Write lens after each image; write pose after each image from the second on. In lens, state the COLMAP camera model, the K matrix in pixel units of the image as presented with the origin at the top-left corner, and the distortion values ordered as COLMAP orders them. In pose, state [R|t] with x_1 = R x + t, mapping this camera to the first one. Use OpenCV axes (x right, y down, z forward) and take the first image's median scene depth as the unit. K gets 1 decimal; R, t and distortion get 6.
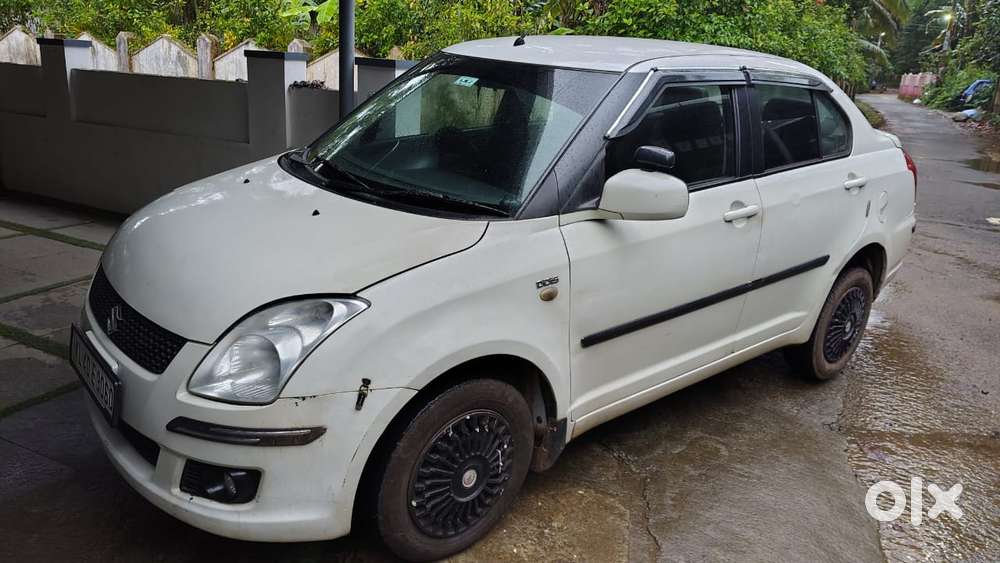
lens RADIAL K [[765.3, 0, 495.0], [0, 765.3, 277.8], [0, 0, 1]] dist [0.022630, -0.051258]
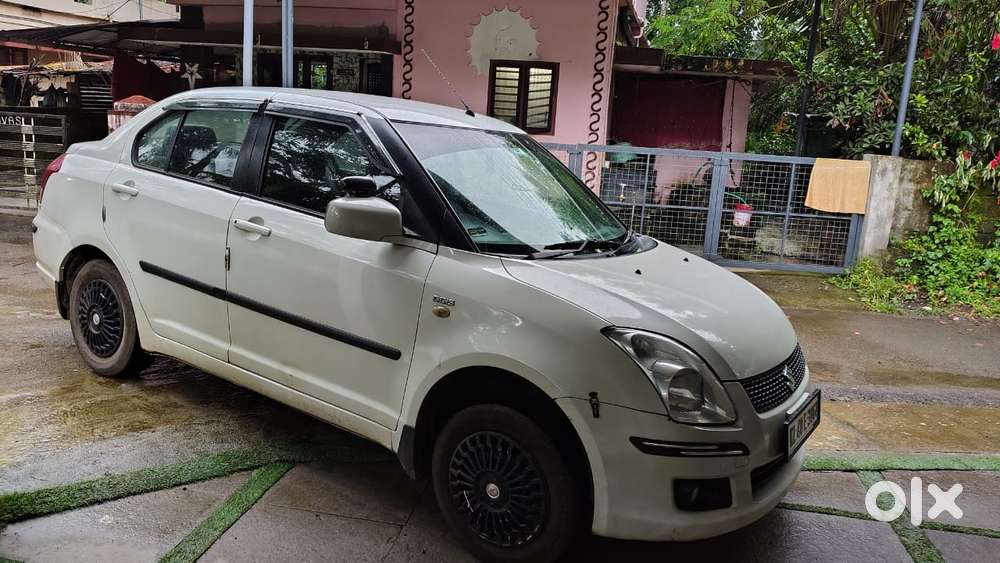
lens RADIAL K [[763.0, 0, 496.2], [0, 763.0, 279.0], [0, 0, 1]] dist [0.056277, -0.116521]
pose [[-0.272064, -0.276676, 0.921646, -1.167611], [0.191102, 0.923163, 0.333543, -0.473810], [-0.943113, 0.266873, -0.198286, 1.318092]]
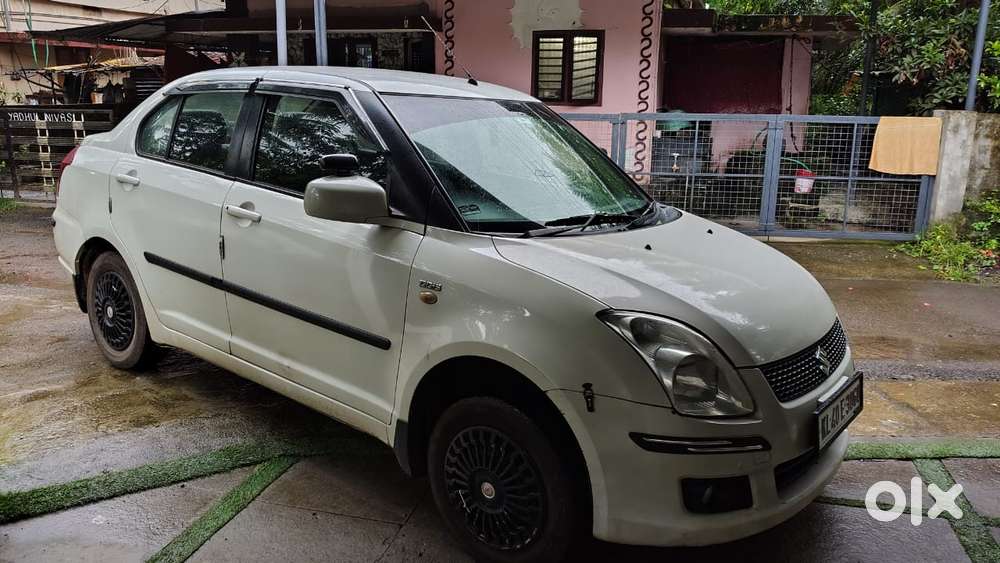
lens RADIAL K [[765.3, 0, 495.0], [0, 765.3, 277.8], [0, 0, 1]] dist [0.022630, -0.051258]
pose [[-0.196702, -0.293965, 0.935357, -1.115033], [0.249110, 0.907705, 0.337662, -0.431283], [-0.948289, 0.299425, -0.105318, 1.221167]]
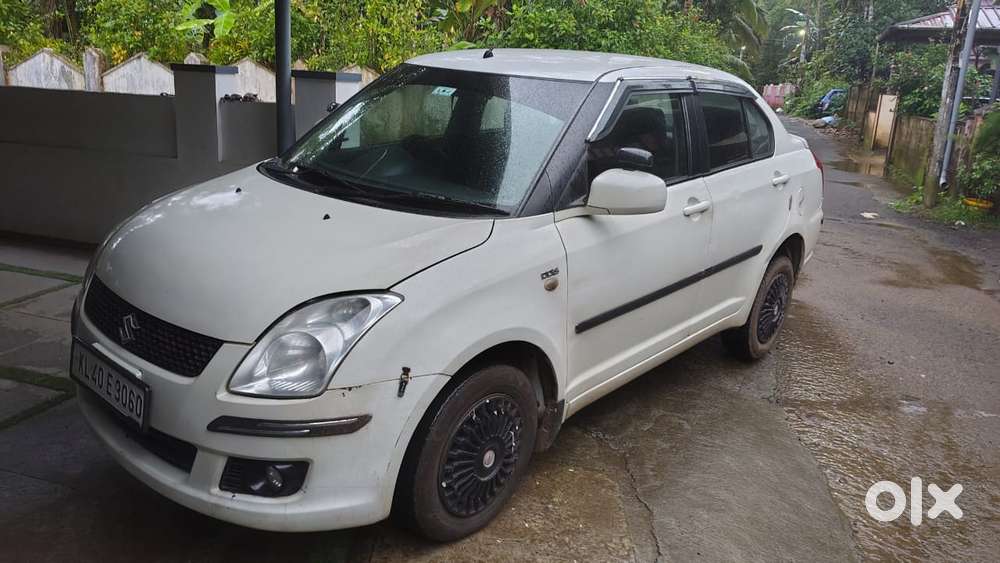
lens RADIAL K [[765.3, 0, 495.0], [0, 765.3, 277.8], [0, 0, 1]] dist [0.022630, -0.051258]
pose [[0.988384, -0.043003, 0.145766, -0.132870], [0.045450, 0.998875, -0.013502, 0.018346], [-0.145021, 0.019970, 0.989227, -0.052406]]
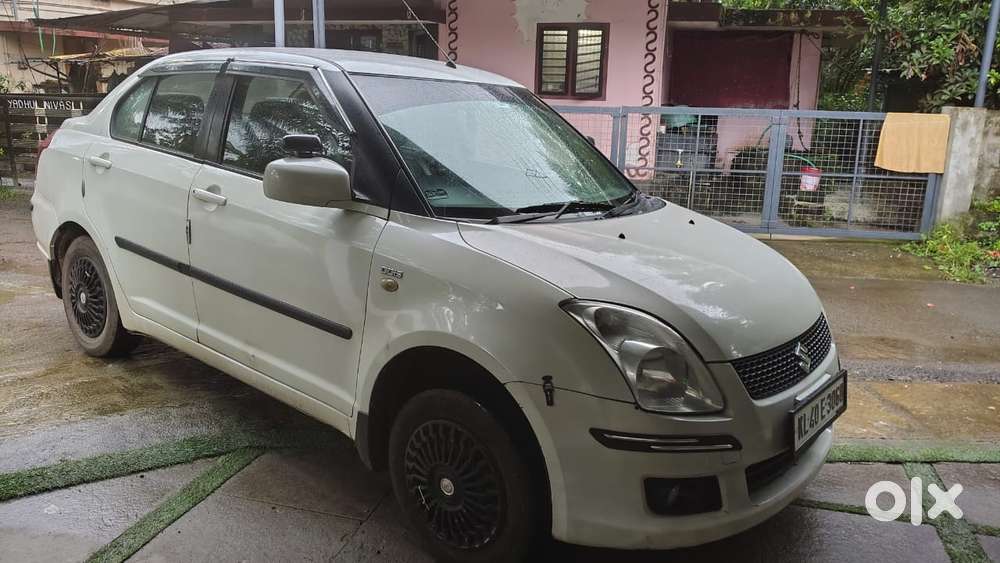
lens RADIAL K [[765.3, 0, 495.0], [0, 765.3, 277.8], [0, 0, 1]] dist [0.022630, -0.051258]
pose [[-0.178998, -0.300094, 0.936965, -1.093334], [0.240658, 0.910060, 0.337452, -0.397340], [-0.953962, 0.285891, -0.090680, 1.172842]]
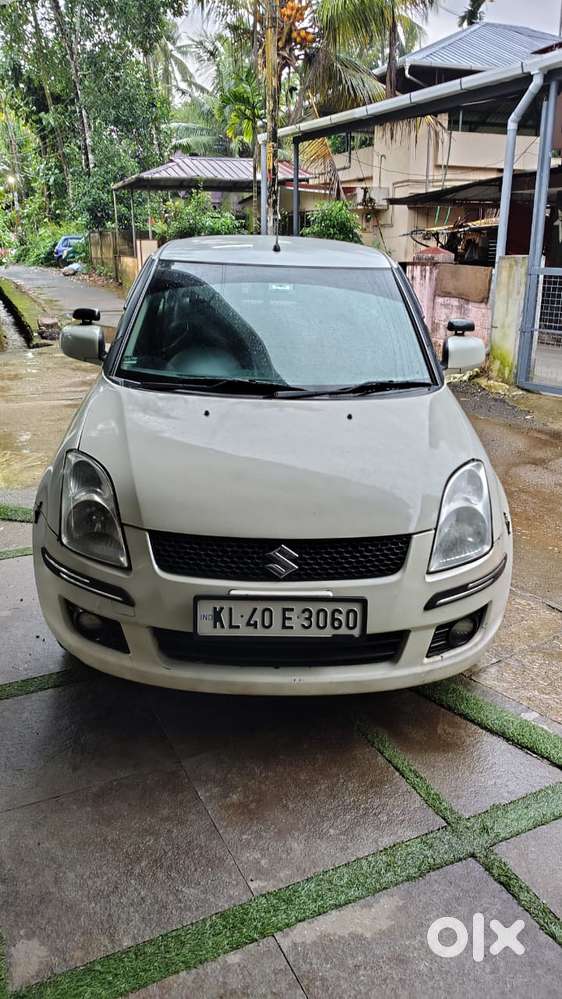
lens RADIAL K [[762.2, 0, 281.0], [0, 762.2, 499.5], [0, 0, 1]] dist [0.056277, -0.116521]
pose [[0.621764, -0.308041, 0.720084, -0.957374], [0.254766, 0.948952, 0.185967, -0.167926], [-0.740611, 0.067826, 0.668502, 0.260794]]
